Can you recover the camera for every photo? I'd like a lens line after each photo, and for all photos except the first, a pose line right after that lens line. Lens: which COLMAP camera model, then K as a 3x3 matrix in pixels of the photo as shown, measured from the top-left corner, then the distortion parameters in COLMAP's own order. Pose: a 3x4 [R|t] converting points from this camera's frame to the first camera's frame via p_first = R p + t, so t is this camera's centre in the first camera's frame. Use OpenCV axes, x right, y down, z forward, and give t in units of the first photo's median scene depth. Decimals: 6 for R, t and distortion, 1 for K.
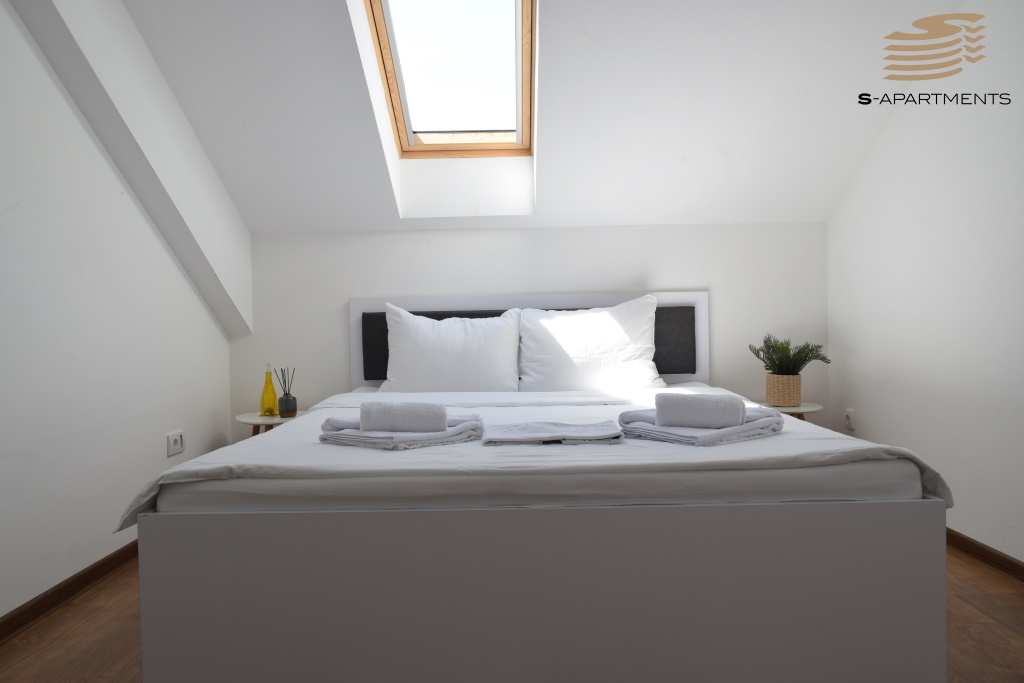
lens RADIAL K [[790.9, 0, 512.0], [0, 790.9, 341.5], [0, 0, 1]] dist [-0.031029, 0.012274]
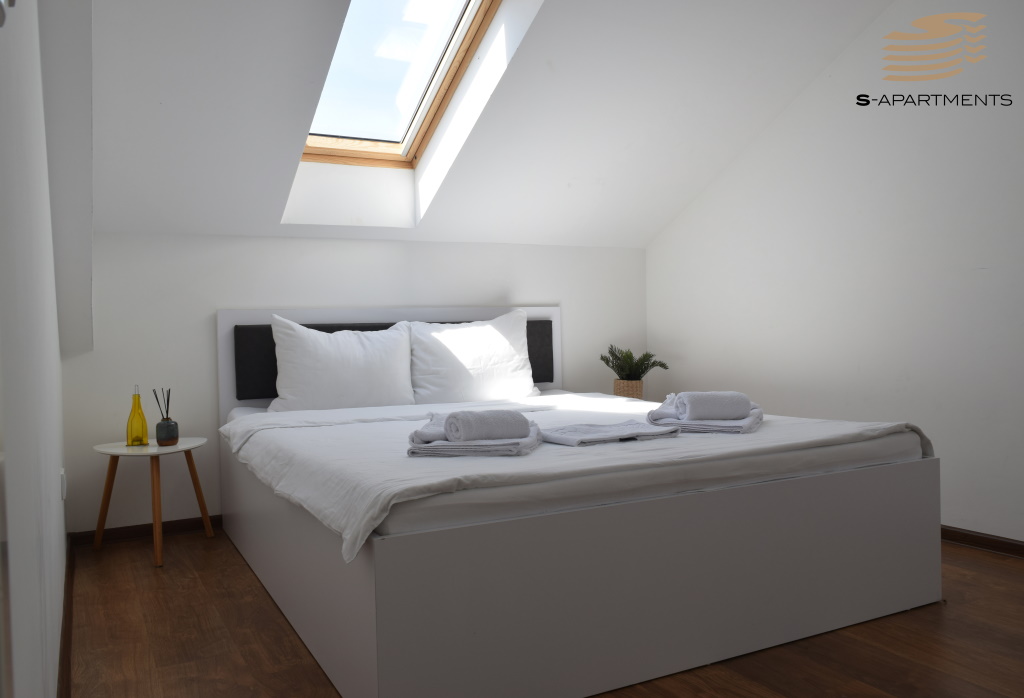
lens RADIAL K [[805.5, 0, 512.0], [0, 805.5, 349.0], [0, 0, 1]] dist [-0.009497, -0.000871]
pose [[0.885426, -0.010778, 0.464655, -0.355169], [0.017085, 0.999810, -0.009365, 0.004909], [-0.464466, 0.016230, 0.885442, 0.042814]]
